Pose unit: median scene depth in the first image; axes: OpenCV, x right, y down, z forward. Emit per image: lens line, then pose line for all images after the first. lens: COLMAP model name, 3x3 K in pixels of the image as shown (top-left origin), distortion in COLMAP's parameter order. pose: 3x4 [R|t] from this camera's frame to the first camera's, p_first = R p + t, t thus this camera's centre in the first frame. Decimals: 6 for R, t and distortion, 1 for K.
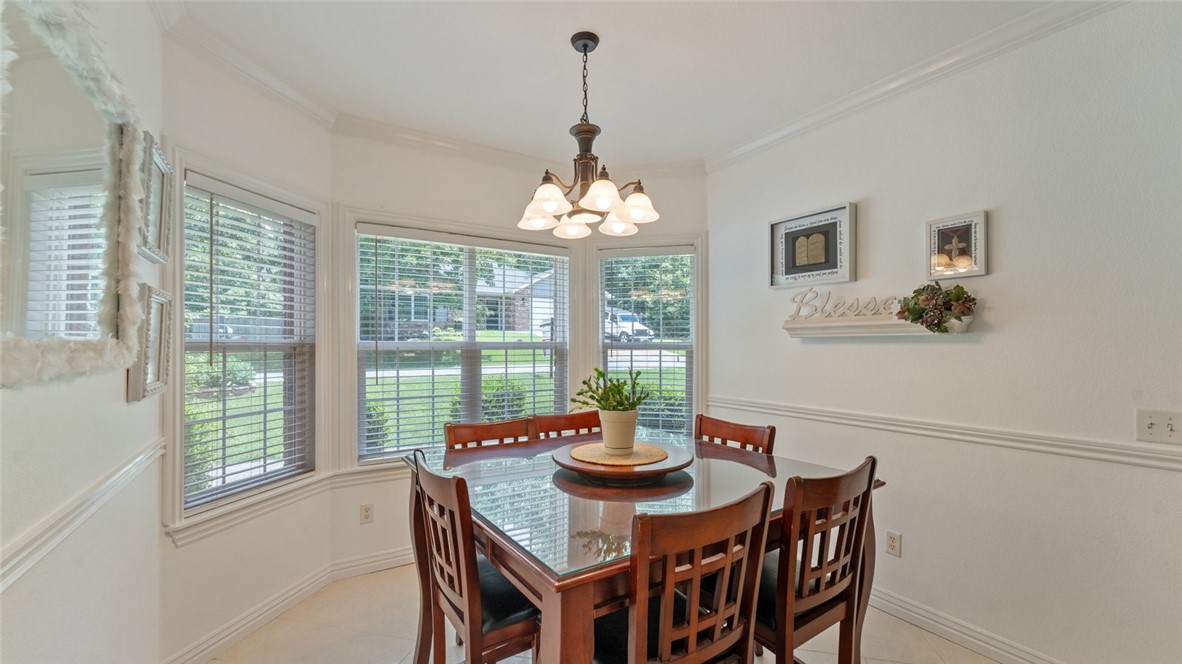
lens RADIAL K [[481.0, 0, 553.1], [0, 481.0, 338.6], [0, 0, 1]] dist [0.004341, -0.000287]
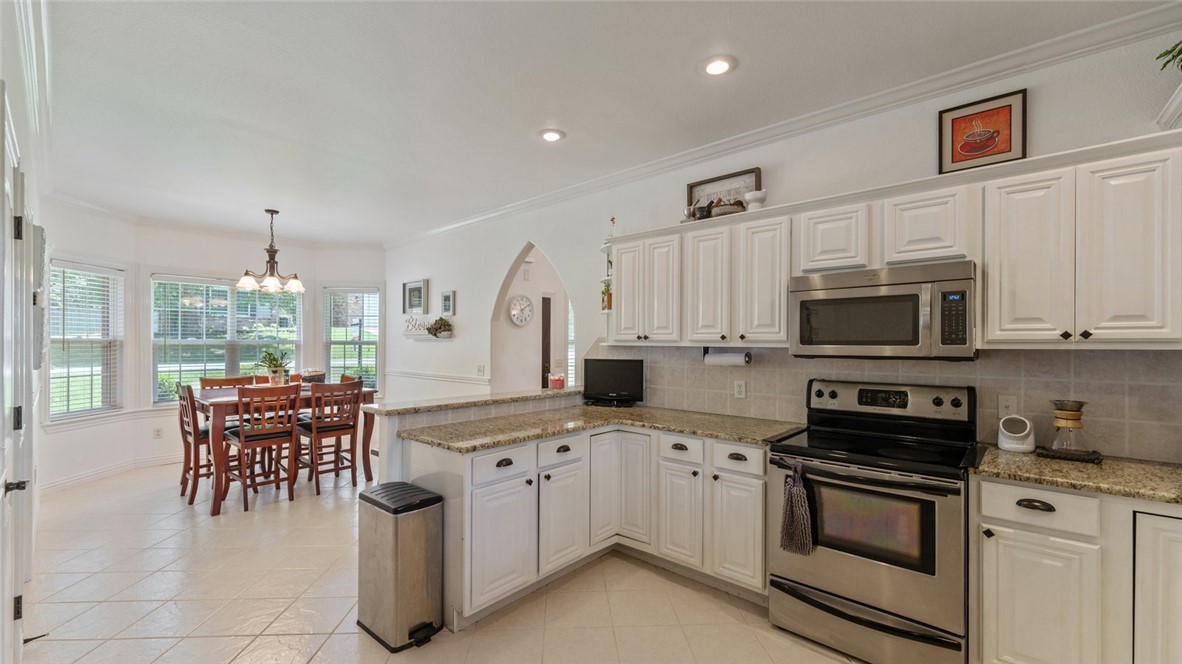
lens RADIAL K [[481.0, 0, 578.3], [0, 481.0, 341.5], [0, 0, 1]] dist [0.004341, -0.000287]
pose [[0.946930, 0.008332, 0.321331, 0.618847], [-0.011750, 0.999893, 0.008698, -0.022158], [-0.321225, -0.012012, 0.946927, -1.444634]]
